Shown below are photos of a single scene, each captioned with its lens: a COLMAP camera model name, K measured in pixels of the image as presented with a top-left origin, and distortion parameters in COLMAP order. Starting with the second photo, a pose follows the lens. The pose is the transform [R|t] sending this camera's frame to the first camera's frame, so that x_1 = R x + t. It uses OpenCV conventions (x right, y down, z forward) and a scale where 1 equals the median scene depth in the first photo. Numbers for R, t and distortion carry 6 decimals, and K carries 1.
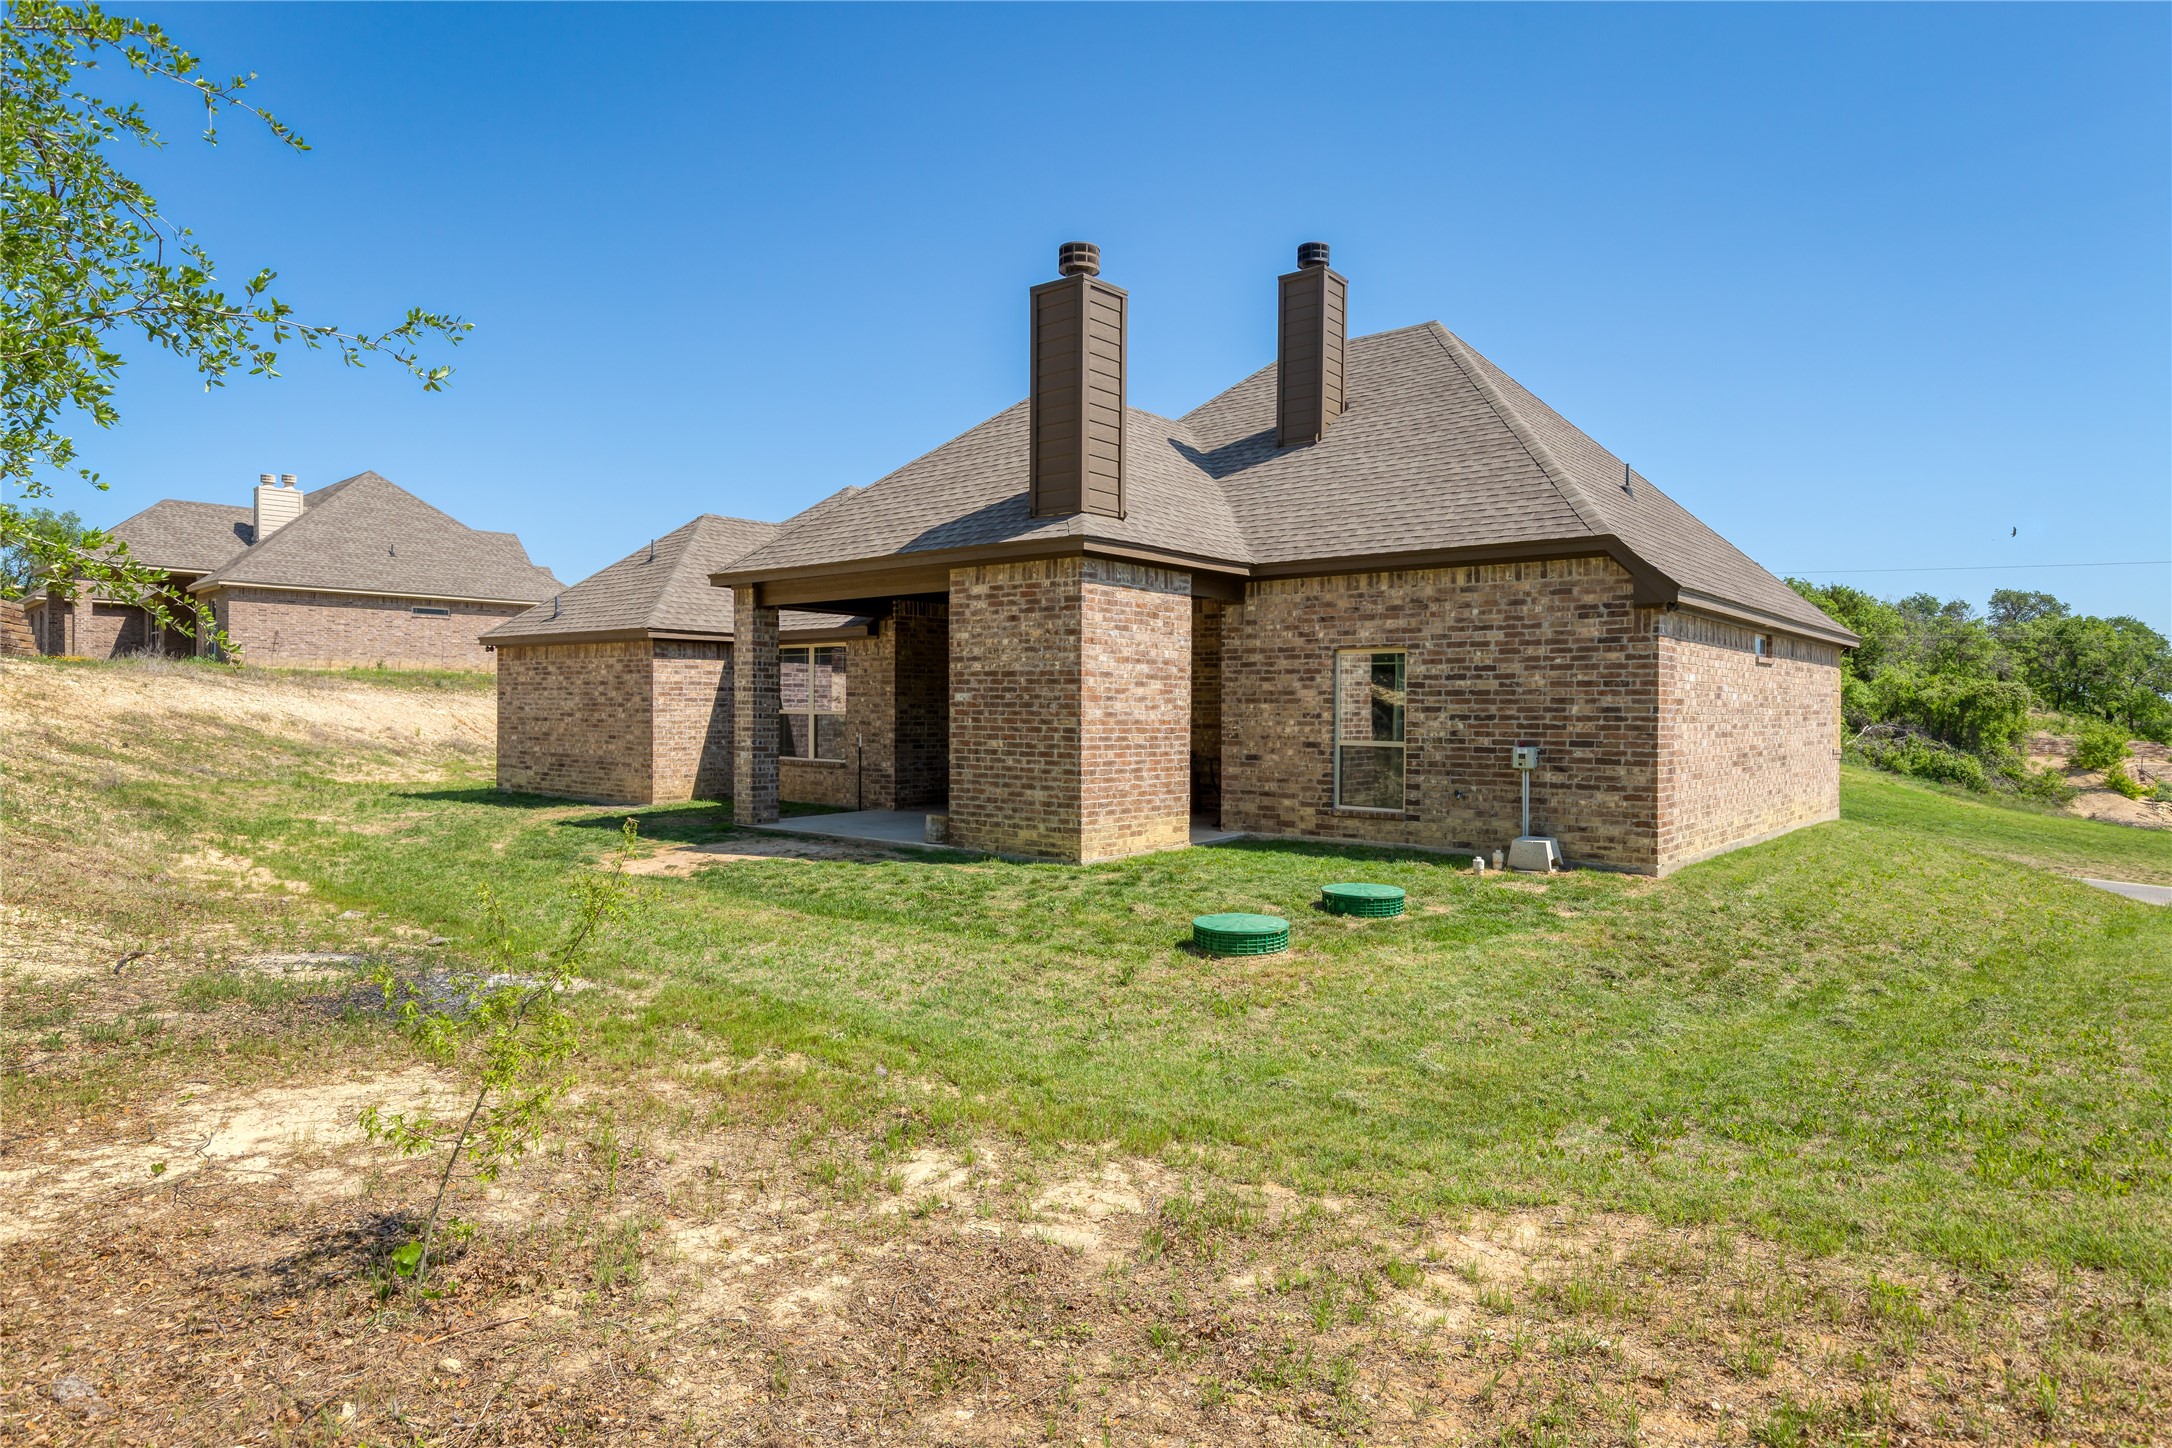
lens RADIAL K [[1229.4, 0, 1080.4], [0, 1229.4, 723.4], [0, 0, 1]] dist [-0.000269, -0.000489]
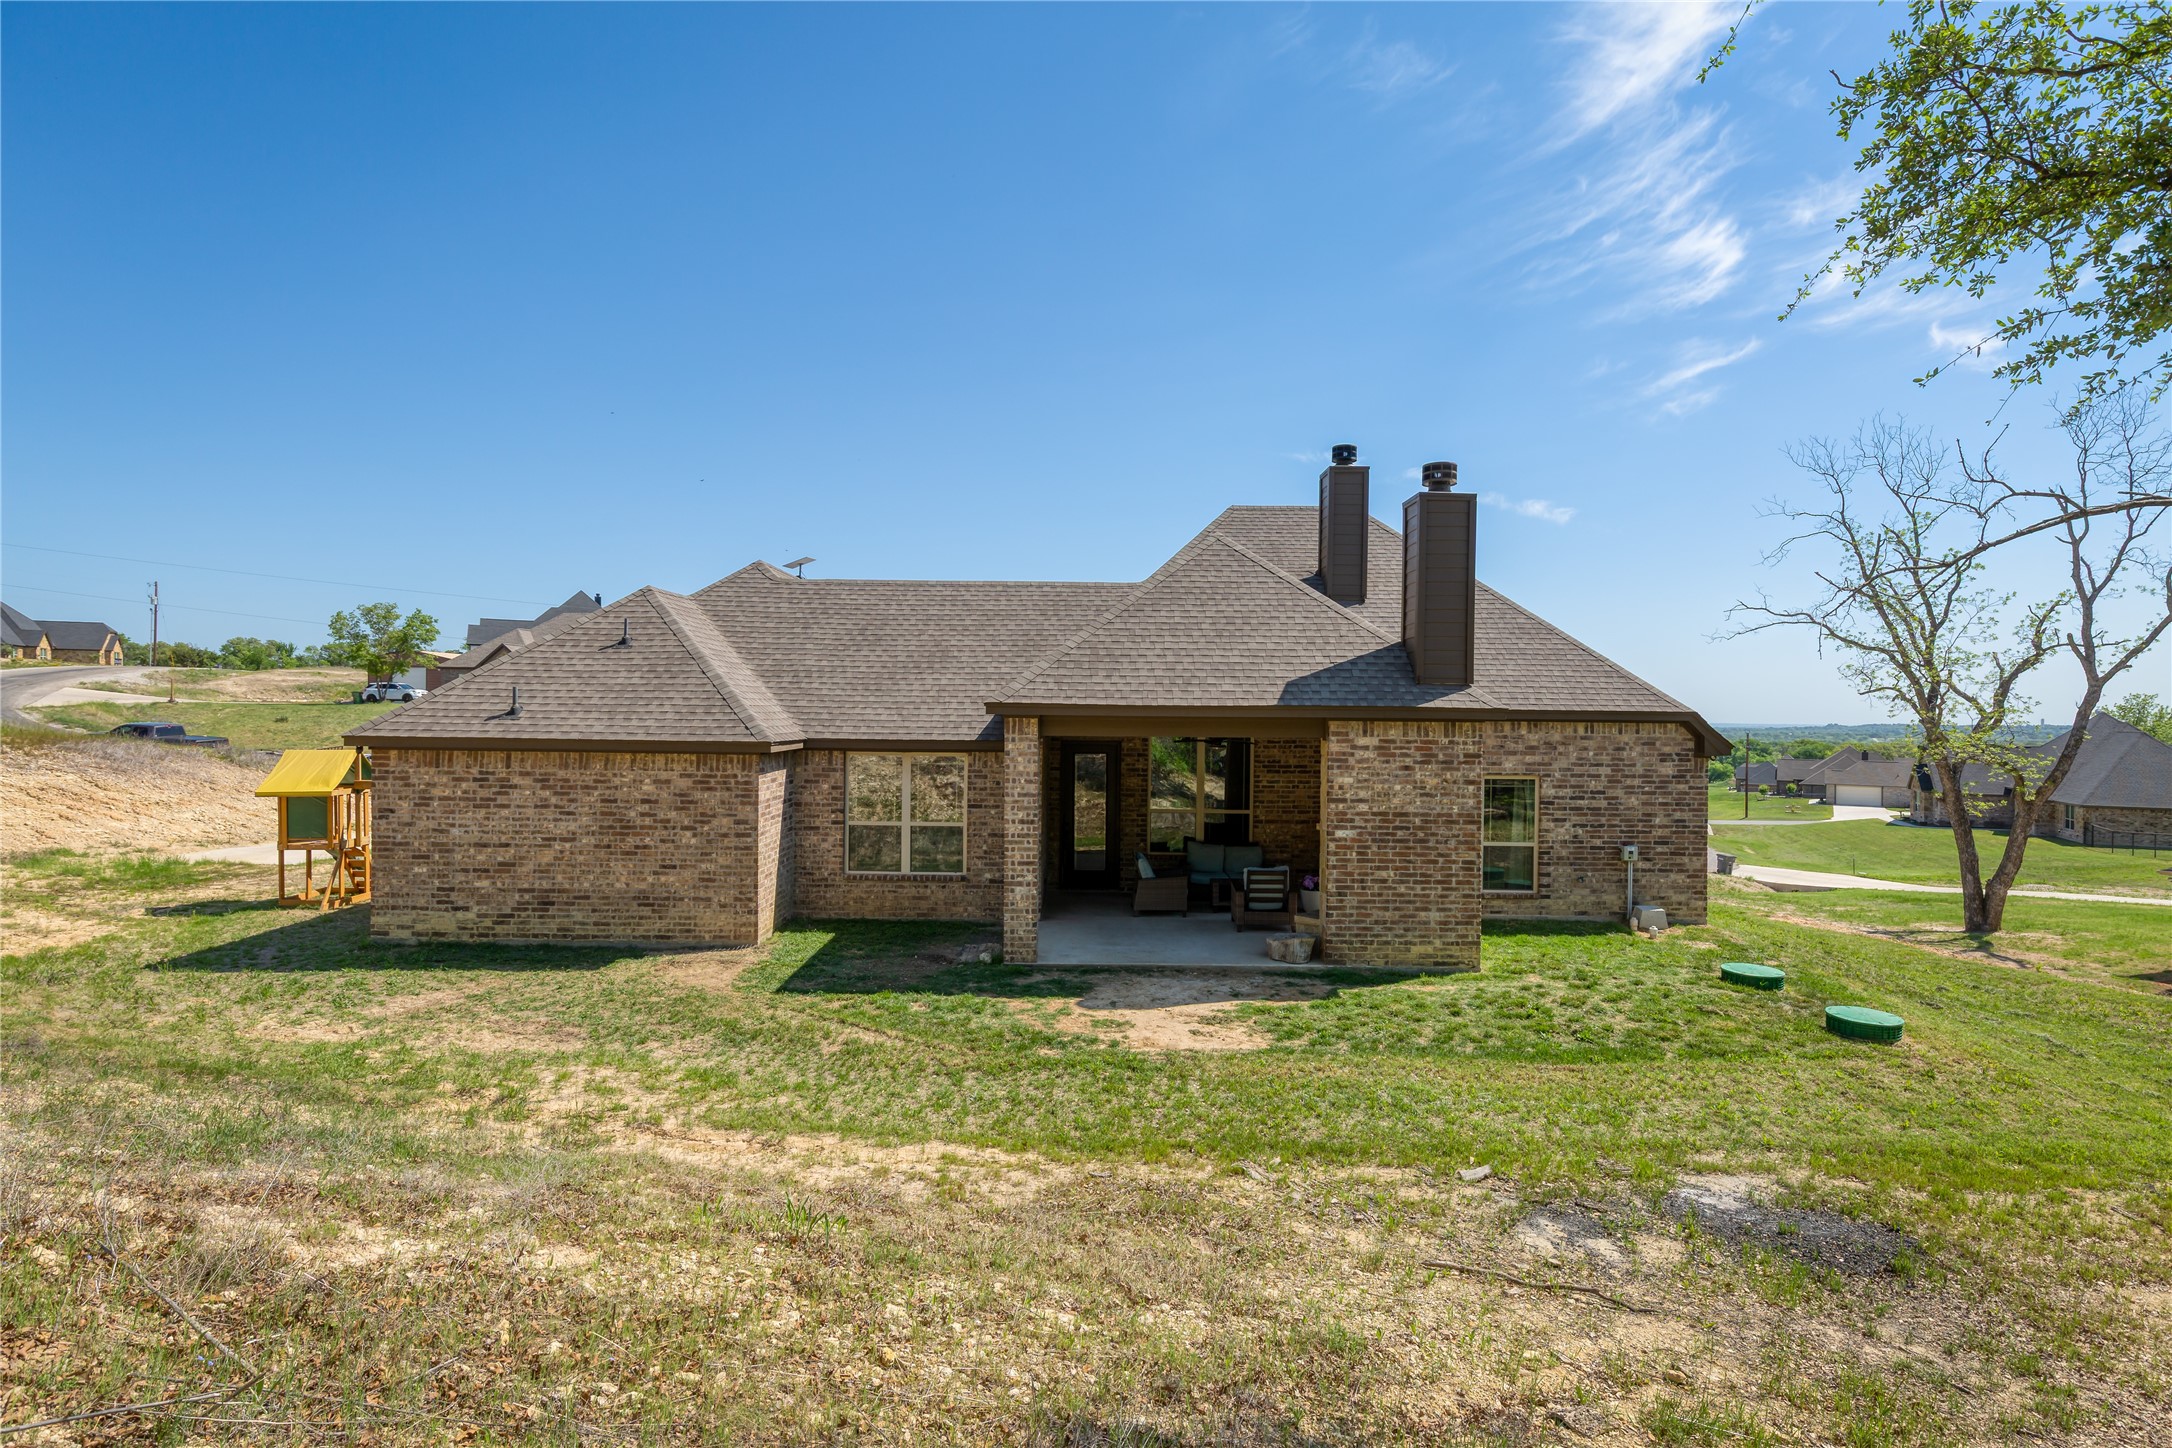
lens RADIAL K [[1063.4, 0, 1089.1], [0, 1063.4, 719.6], [0, 0, 1]] dist [-0.002773, -0.000249]
pose [[0.770329, -0.003331, 0.637638, -0.921462], [0.003191, 0.999994, 0.001369, -0.131442], [-0.637638, 0.000980, 0.770335, 0.395277]]
